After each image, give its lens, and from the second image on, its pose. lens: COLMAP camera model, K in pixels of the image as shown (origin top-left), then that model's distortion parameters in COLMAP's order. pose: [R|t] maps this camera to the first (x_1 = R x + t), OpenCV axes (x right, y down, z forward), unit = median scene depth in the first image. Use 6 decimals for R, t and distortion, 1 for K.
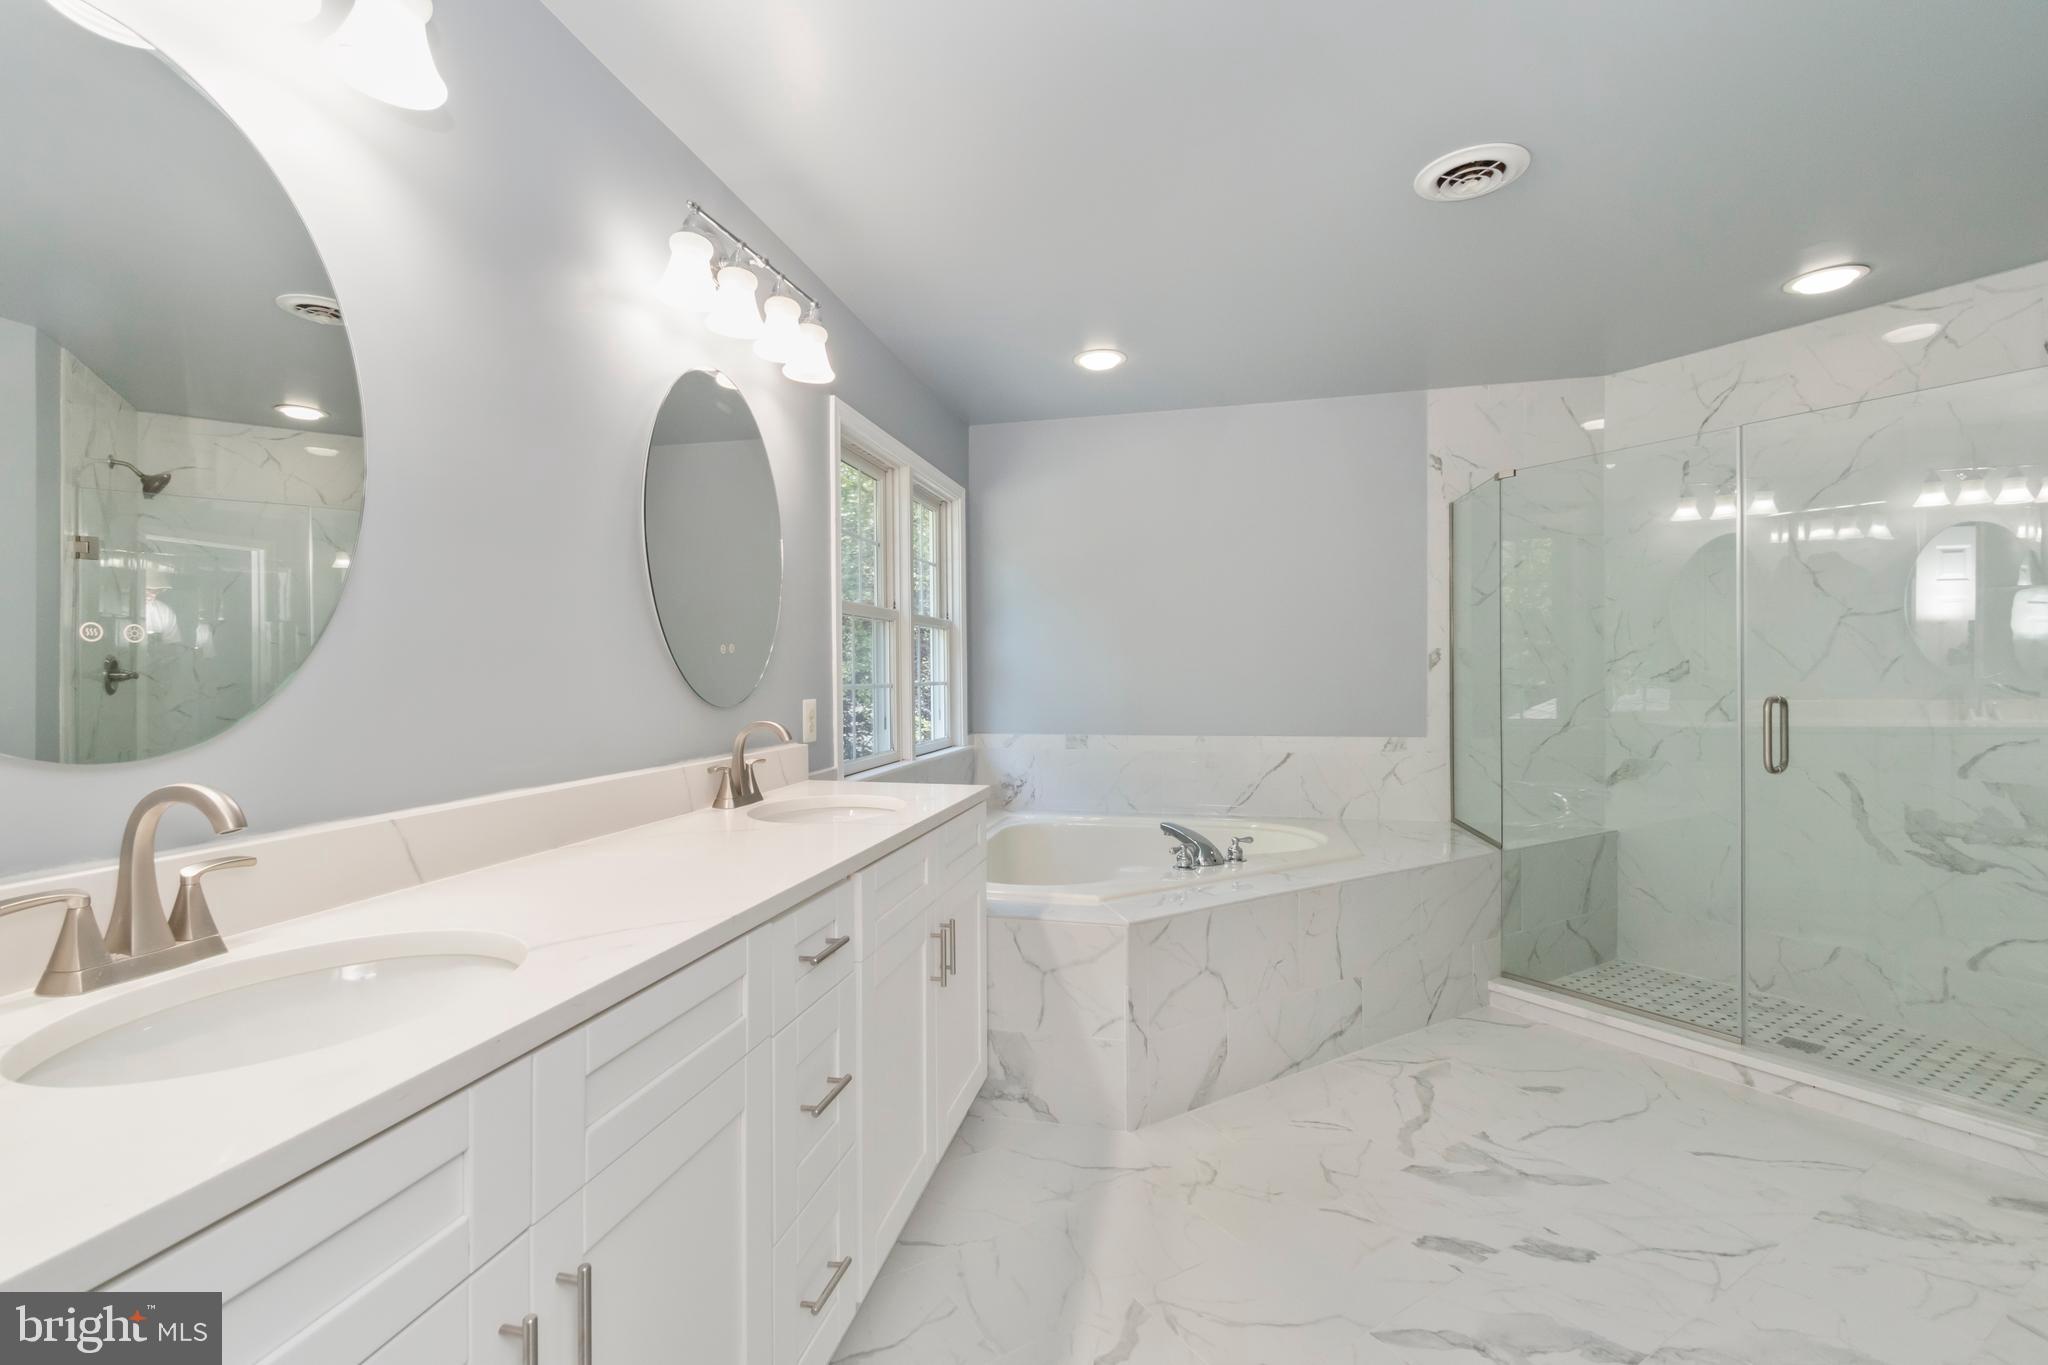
lens RADIAL K [[887.8, 0, 1024.0], [0, 887.8, 682.5], [0, 0, 1]] dist [0.009414, -0.000040]
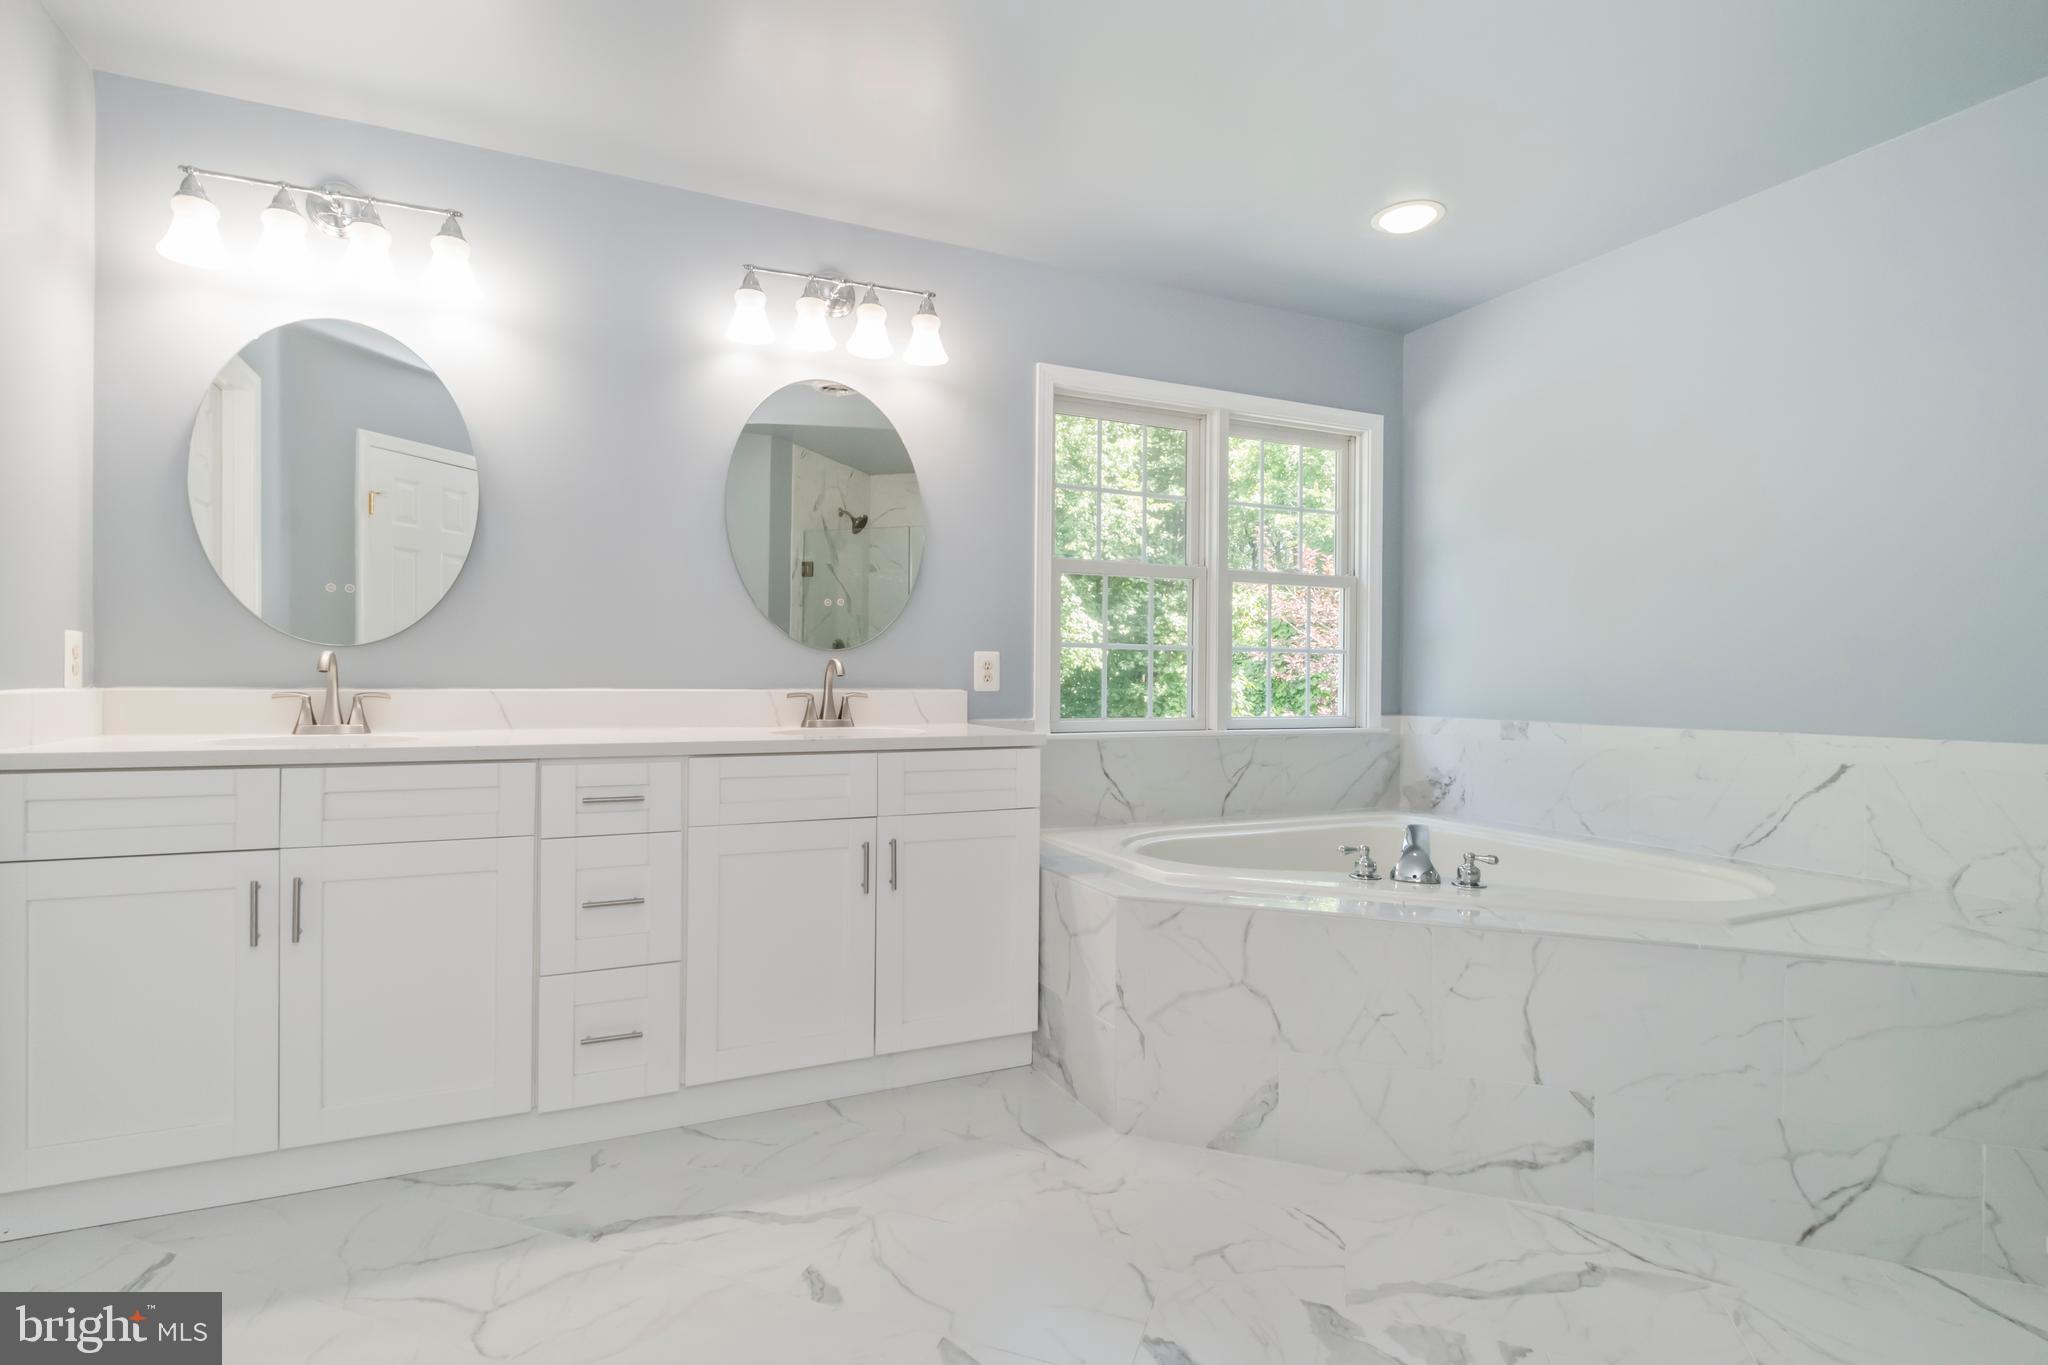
lens RADIAL K [[994.3, 0, 1024.0], [0, 994.3, 682.5], [0, 0, 1]] dist [0.001140, -0.000226]
pose [[0.618538, 0.011714, -0.785668, 0.559752], [-0.017796, 0.999841, 0.000897, 0.041337], [0.785553, 0.013427, 0.618648, 0.212942]]
